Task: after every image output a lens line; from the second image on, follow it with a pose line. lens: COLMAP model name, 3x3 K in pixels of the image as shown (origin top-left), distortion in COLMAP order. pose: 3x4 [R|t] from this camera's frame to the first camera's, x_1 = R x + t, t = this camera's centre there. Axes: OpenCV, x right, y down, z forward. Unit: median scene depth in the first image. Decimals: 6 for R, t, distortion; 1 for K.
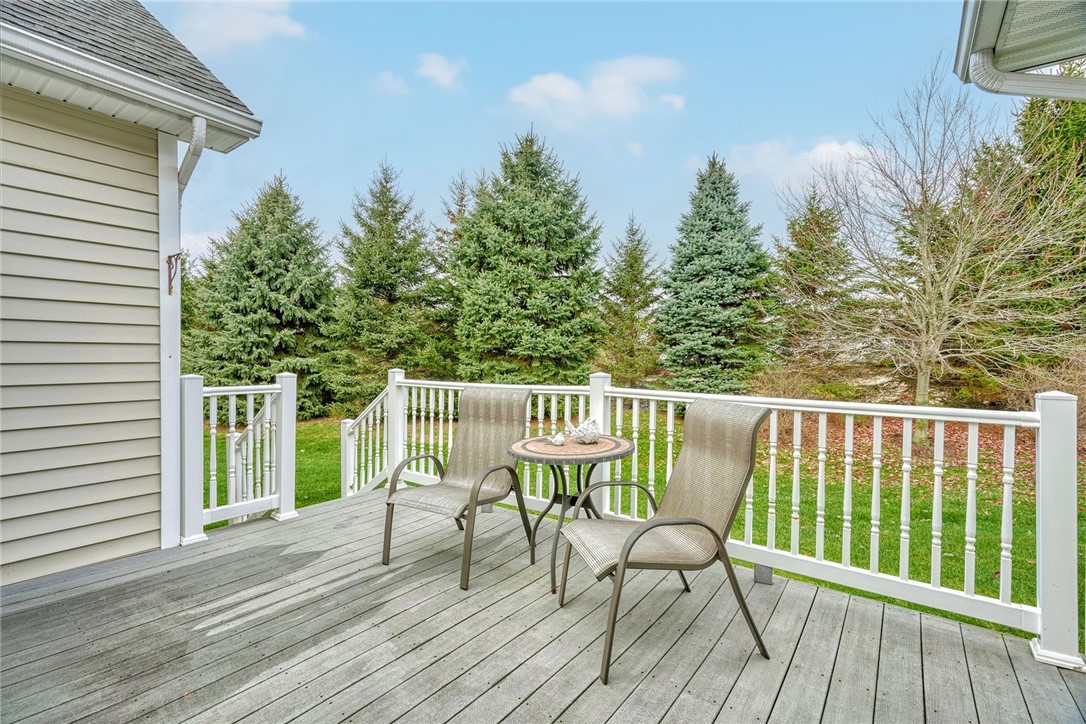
lens RADIAL K [[492.6, 0, 539.3], [0, 492.6, 363.3], [0, 0, 1]] dist [0.000027, 0.000388]
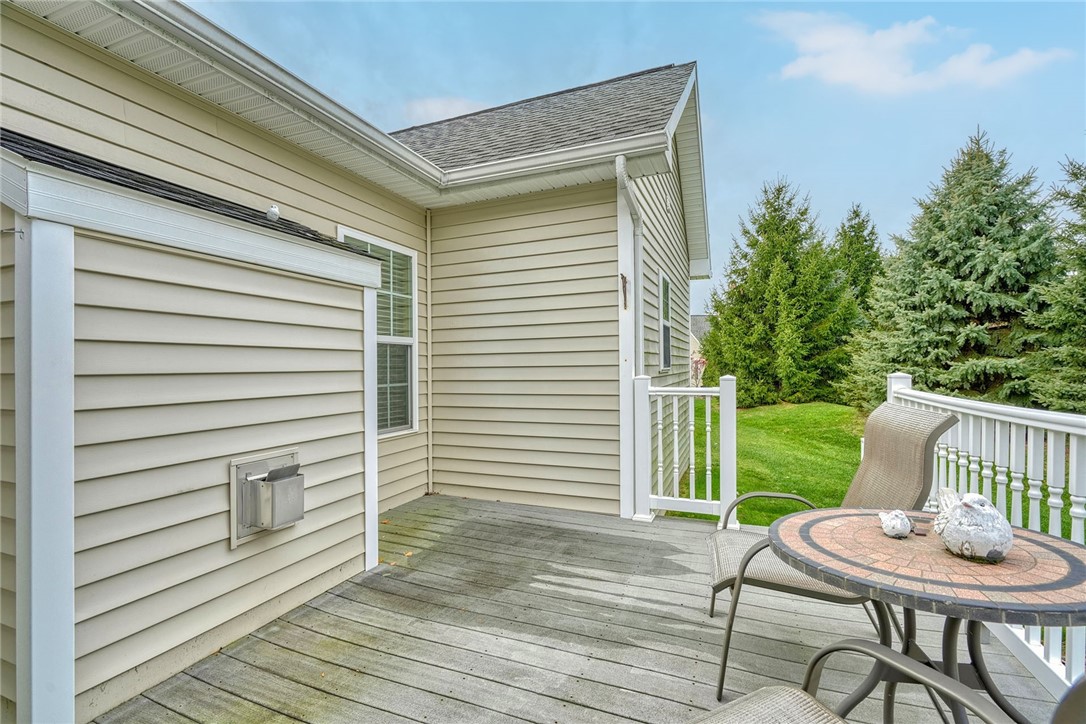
lens RADIAL K [[492.6, 0, 539.3], [0, 492.6, 363.3], [0, 0, 1]] dist [0.000027, 0.000388]
pose [[0.246717, -0.007901, -0.969055, 0.090301], [0.001903, 0.999969, -0.007668, 0.000704], [0.969086, 0.000047, 0.246724, 0.119929]]
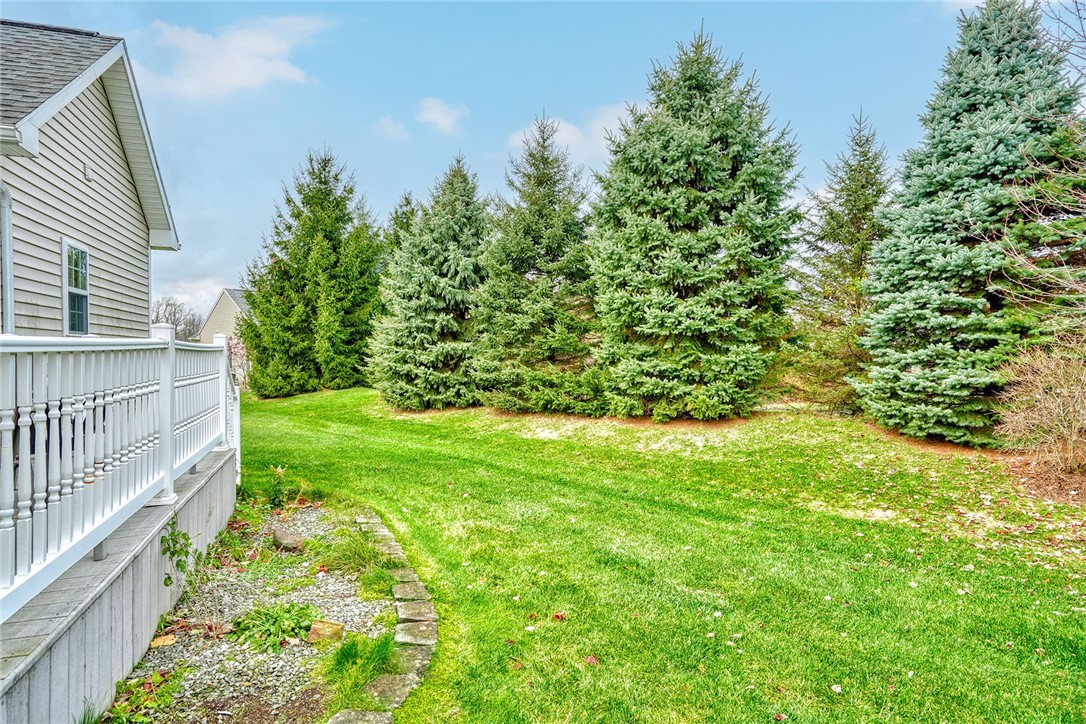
lens RADIAL K [[612.3, 0, 543.0], [0, 612.3, 362.0], [0, 0, 1]] dist [0.012328, 0.000306]
pose [[0.822669, 0.005242, -0.568497, 0.344392], [-0.002540, 0.999981, 0.005546, 0.020257], [0.568516, -0.003118, 0.822667, 0.116842]]
